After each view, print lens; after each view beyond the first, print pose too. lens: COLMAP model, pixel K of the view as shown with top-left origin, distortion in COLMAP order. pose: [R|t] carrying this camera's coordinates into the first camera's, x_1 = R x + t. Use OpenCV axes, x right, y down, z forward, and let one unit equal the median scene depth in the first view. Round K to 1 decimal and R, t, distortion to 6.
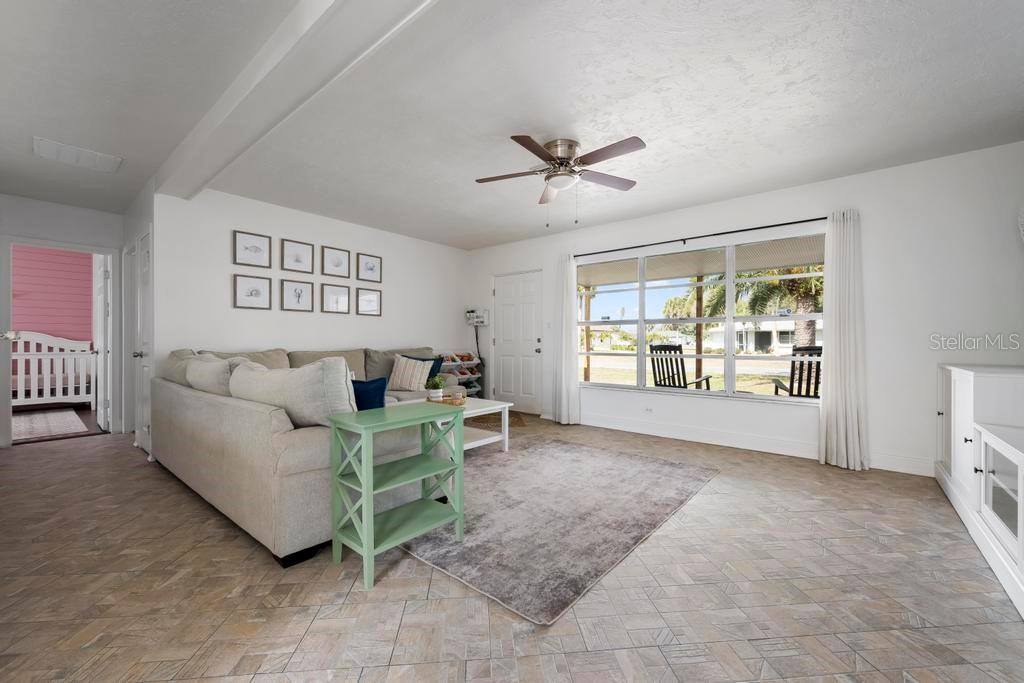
lens RADIAL K [[404.8, 0, 515.0], [0, 404.8, 340.4], [0, 0, 1]] dist [0.008548, 0.000110]
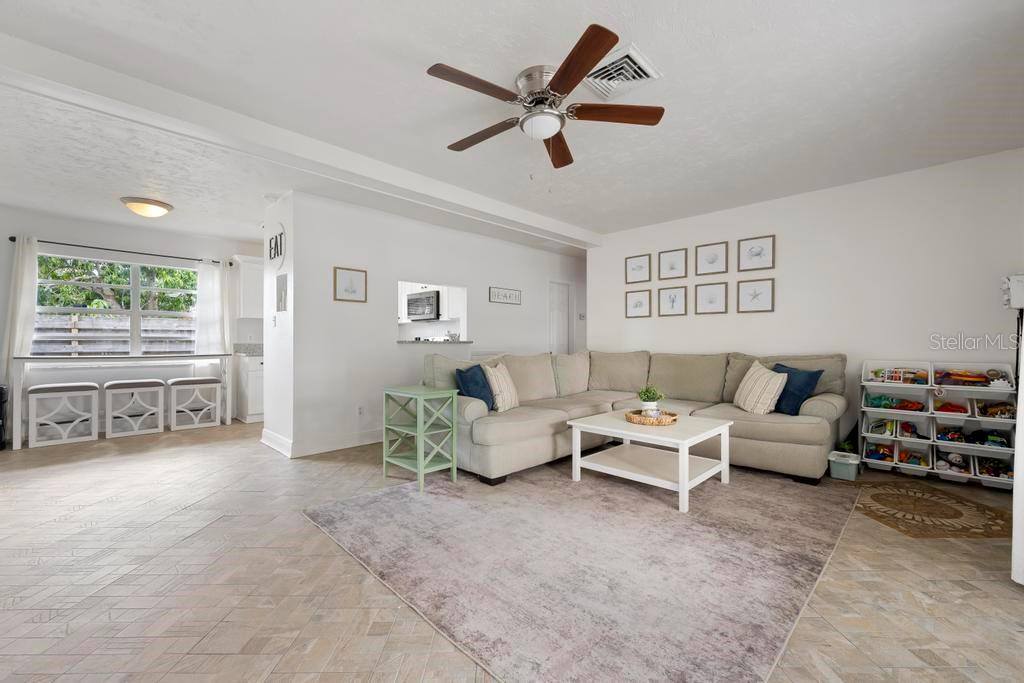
lens RADIAL K [[419.2, 0, 518.0], [0, 419.2, 343.4], [0, 0, 1]] dist [-0.003093, -0.000301]
pose [[-0.077414, -0.001831, -0.996997, 0.830184], [-0.000816, 0.999998, -0.001773, 0.003124], [0.996999, 0.000676, -0.077415, 0.967810]]
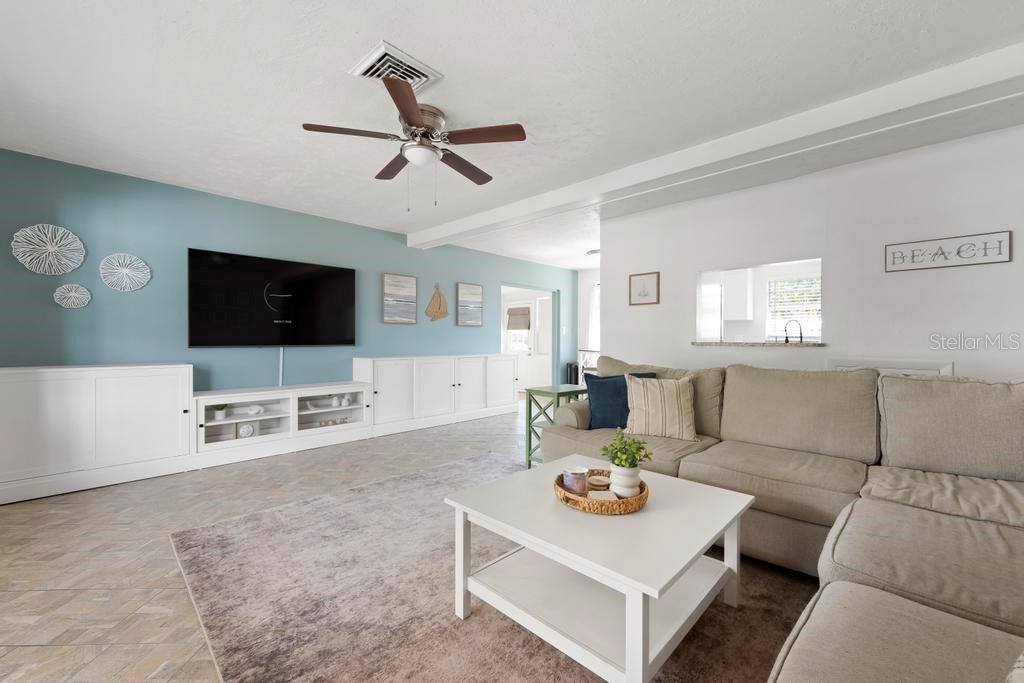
lens RADIAL K [[419.2, 0, 513.6], [0, 419.2, 343.0], [0, 0, 1]] dist [-0.003093, -0.000301]
pose [[-0.996934, -0.005936, 0.078026, -0.136184], [-0.005315, 0.999953, 0.008159, -0.013565], [-0.078071, 0.007719, -0.996918, 1.757351]]
